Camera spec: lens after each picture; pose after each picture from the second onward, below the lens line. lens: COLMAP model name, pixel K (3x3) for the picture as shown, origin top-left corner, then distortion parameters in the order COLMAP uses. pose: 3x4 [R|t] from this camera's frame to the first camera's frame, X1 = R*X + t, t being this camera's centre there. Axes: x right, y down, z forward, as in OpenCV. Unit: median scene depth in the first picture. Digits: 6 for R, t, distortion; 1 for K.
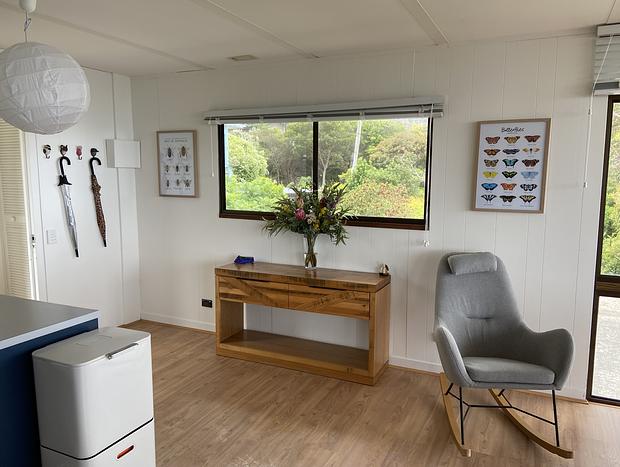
lens RADIAL K [[476.9, 0, 309.0], [0, 476.9, 231.3], [0, 0, 1]] dist [0.099969, -0.027517]
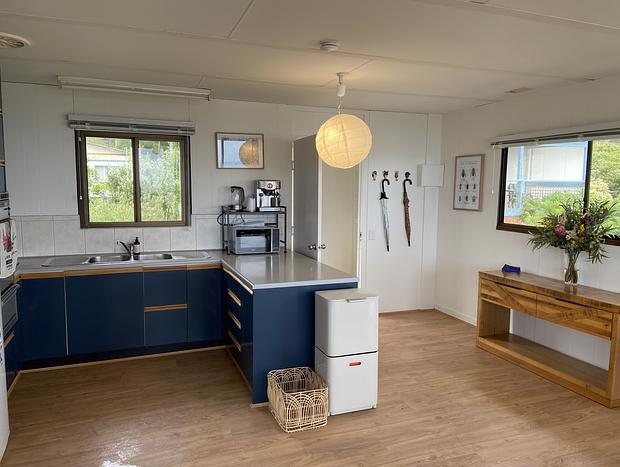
lens RADIAL K [[476.9, 0, 308.8], [0, 476.9, 232.5], [0, 0, 1]] dist [0.099969, -0.027517]
pose [[0.724585, 0.072544, -0.685356, 0.300834], [-0.094290, 0.995528, 0.005688, 0.014313], [0.682705, 0.060501, 0.728186, -0.147499]]
